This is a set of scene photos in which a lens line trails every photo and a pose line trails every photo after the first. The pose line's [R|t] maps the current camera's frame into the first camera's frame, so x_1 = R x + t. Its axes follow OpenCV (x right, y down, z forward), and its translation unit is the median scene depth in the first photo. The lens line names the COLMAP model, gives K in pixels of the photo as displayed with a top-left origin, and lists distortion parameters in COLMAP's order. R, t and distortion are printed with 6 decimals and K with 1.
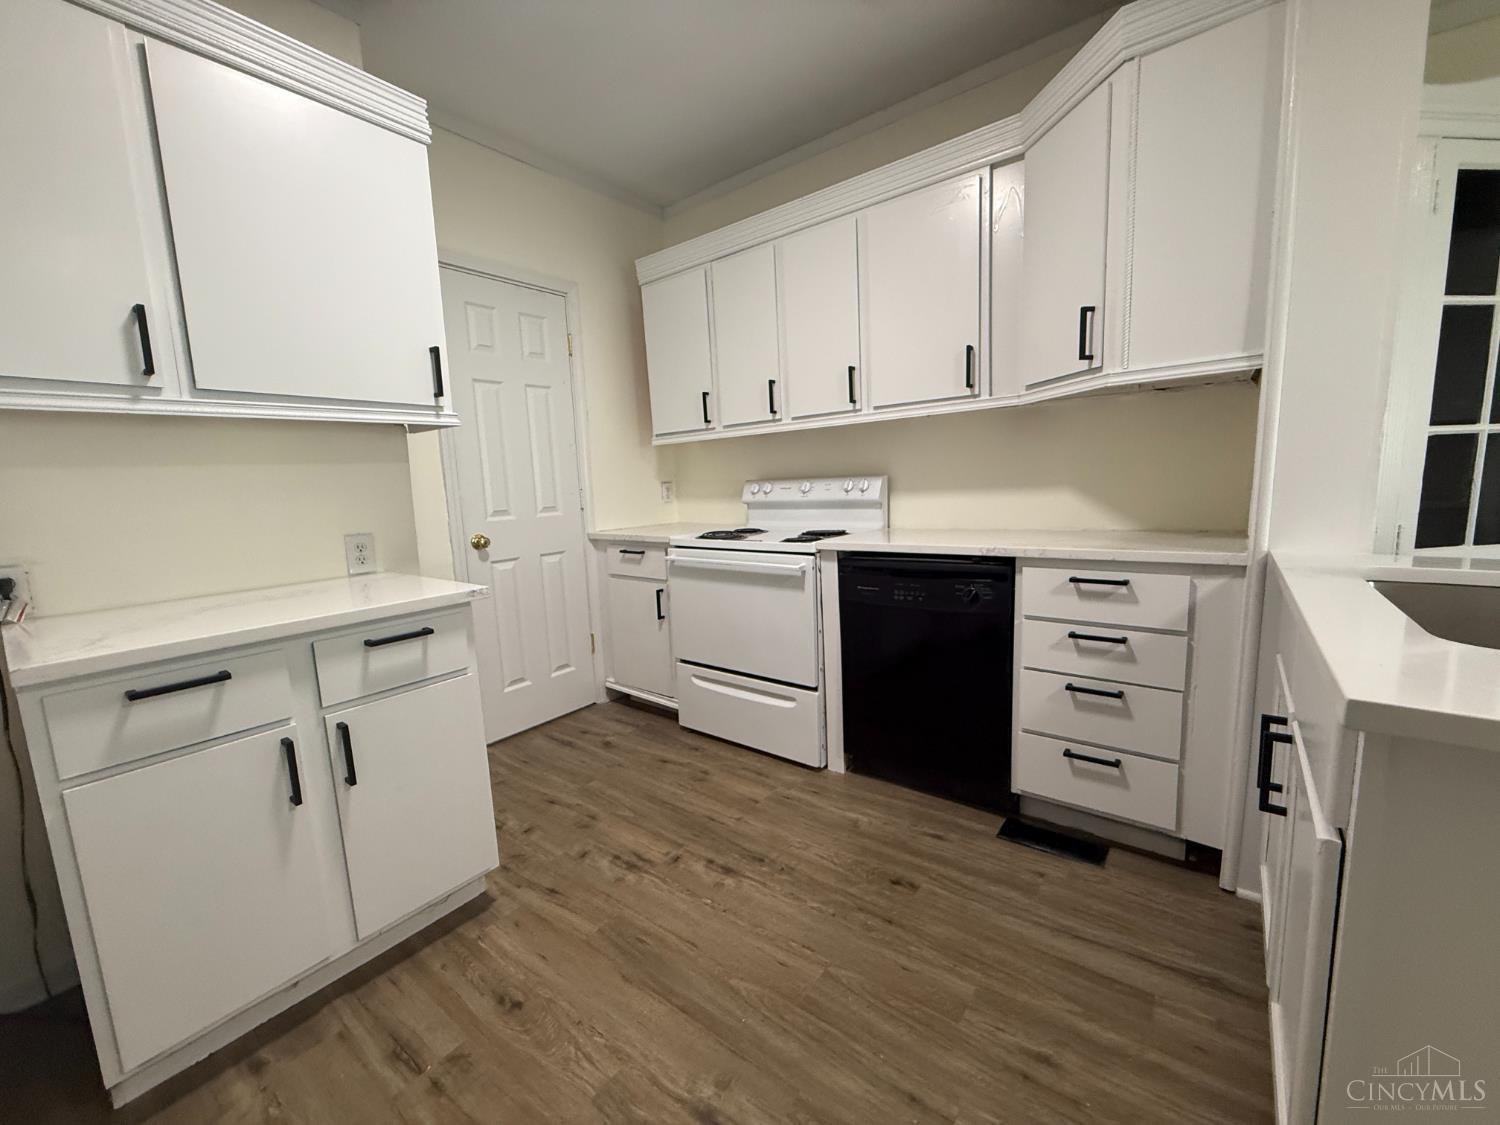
lens RADIAL K [[597.6, 0, 744.2], [0, 597.6, 562.4], [0, 0, 1]] dist [-0.000348, -0.000035]
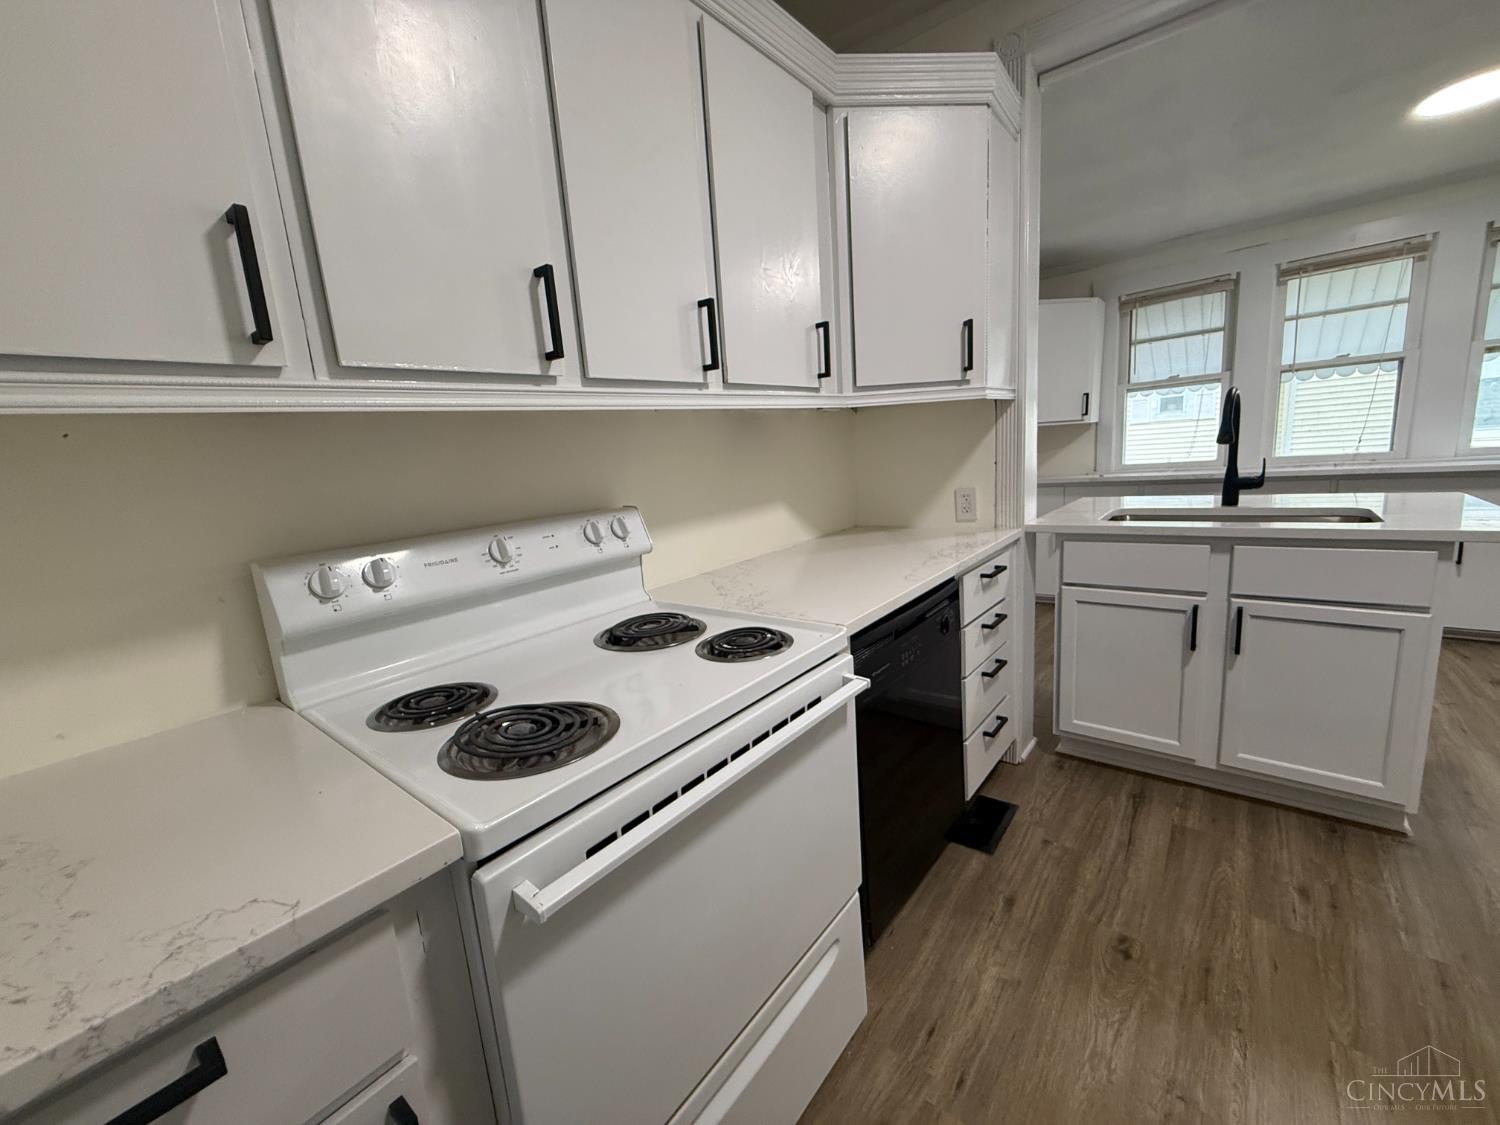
lens RADIAL K [[597.4, 0, 750.5], [0, 597.4, 558.3], [0, 0, 1]] dist [0.000727, 0.000198]
pose [[0.026739, -0.135979, 0.990351, -0.466778], [0.210885, 0.969176, 0.127378, -0.204479], [-0.977145, 0.205444, 0.054591, 1.213443]]
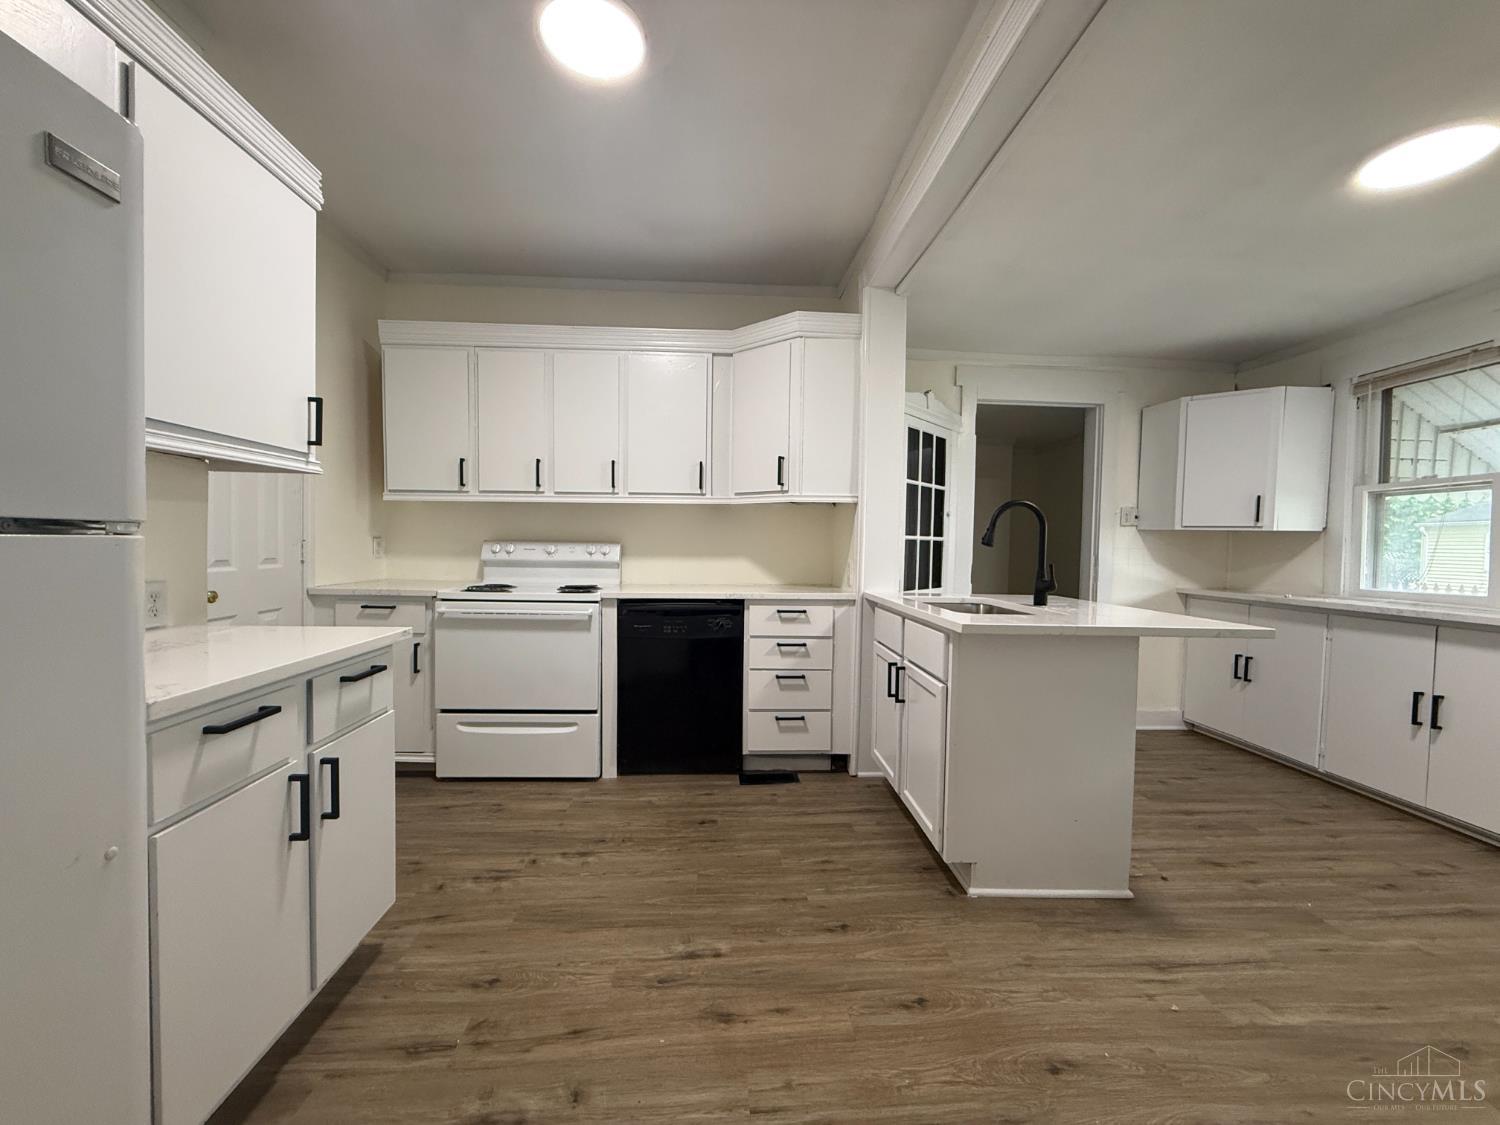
lens RADIAL K [[597.6, 0, 744.2], [0, 597.6, 562.4], [0, 0, 1]] dist [-0.000348, -0.000035]
pose [[0.754711, 0.030705, 0.655339, -0.571886], [0.042639, 0.994497, -0.095699, 0.043981], [-0.654671, 0.100168, 0.749248, -0.195567]]
